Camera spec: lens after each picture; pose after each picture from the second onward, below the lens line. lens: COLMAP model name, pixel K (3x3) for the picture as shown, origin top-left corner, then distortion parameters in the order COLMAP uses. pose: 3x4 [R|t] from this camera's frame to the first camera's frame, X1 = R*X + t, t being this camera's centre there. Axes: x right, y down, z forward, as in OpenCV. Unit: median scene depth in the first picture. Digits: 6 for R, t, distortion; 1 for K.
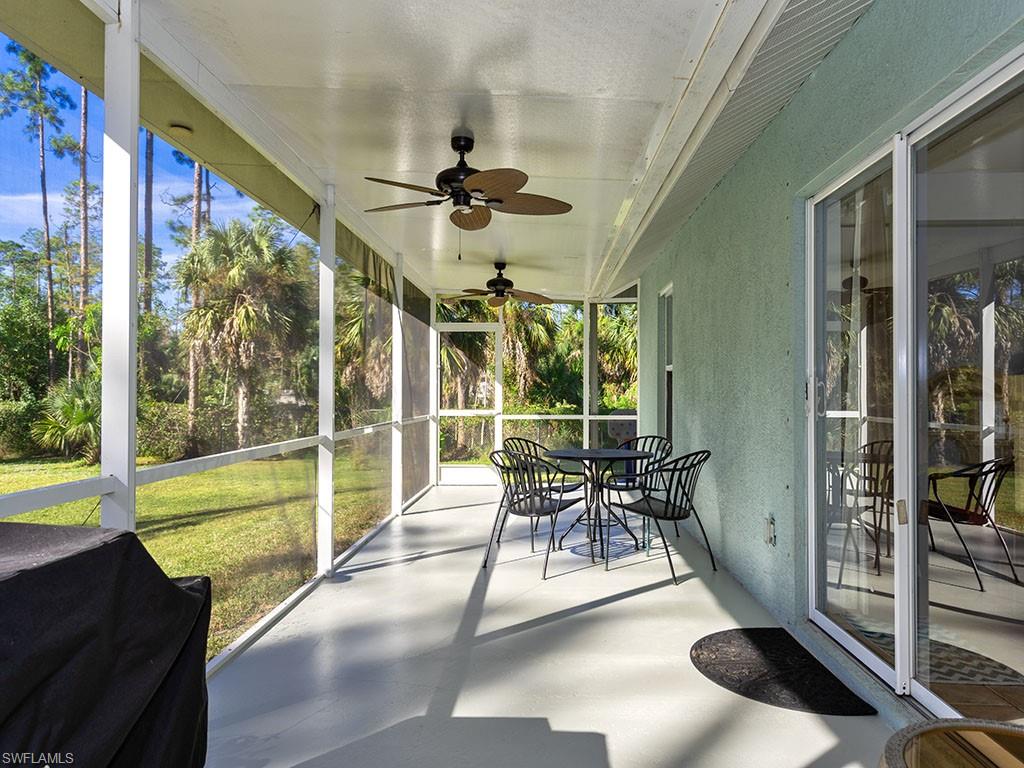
lens RADIAL K [[693.2, 0, 512.0], [0, 693.2, 384.0], [0, 0, 1]] dist [-0.000154, 0.000290]
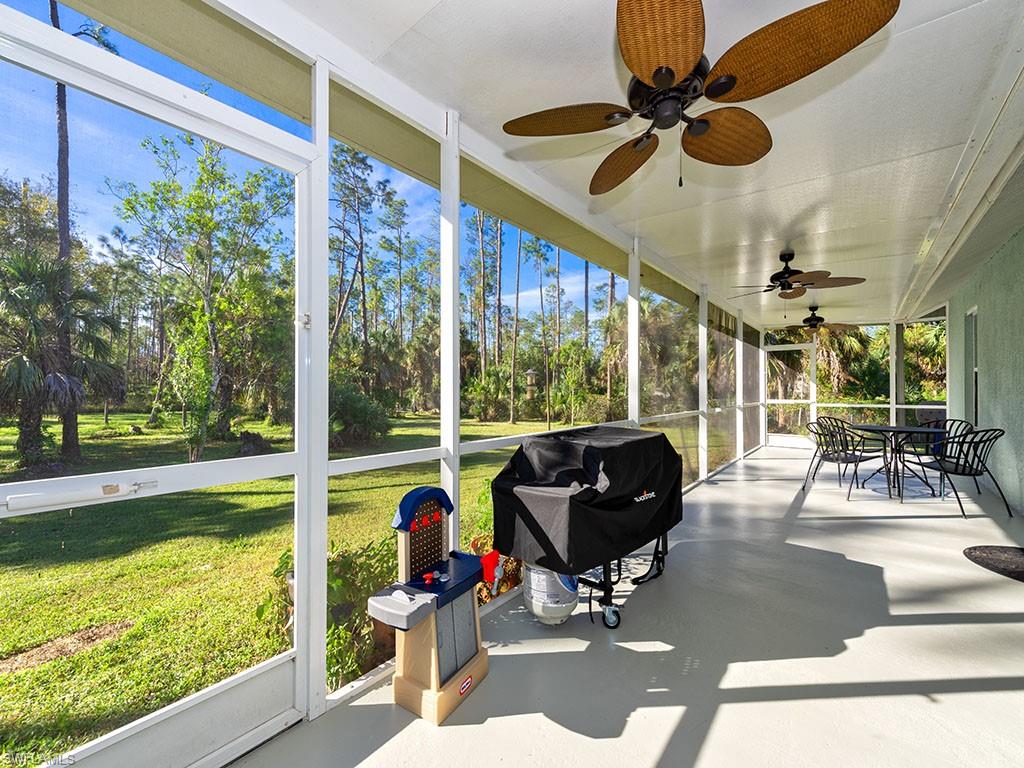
lens RADIAL K [[395.9, 0, 507.1], [0, 395.9, 386.6], [0, 0, 1]] dist [0.000962, 0.000115]
pose [[0.778649, -0.006198, -0.627429, 0.004791], [0.010069, 0.999946, 0.002619, -0.001747], [0.627379, -0.008357, 0.778669, -0.151113]]
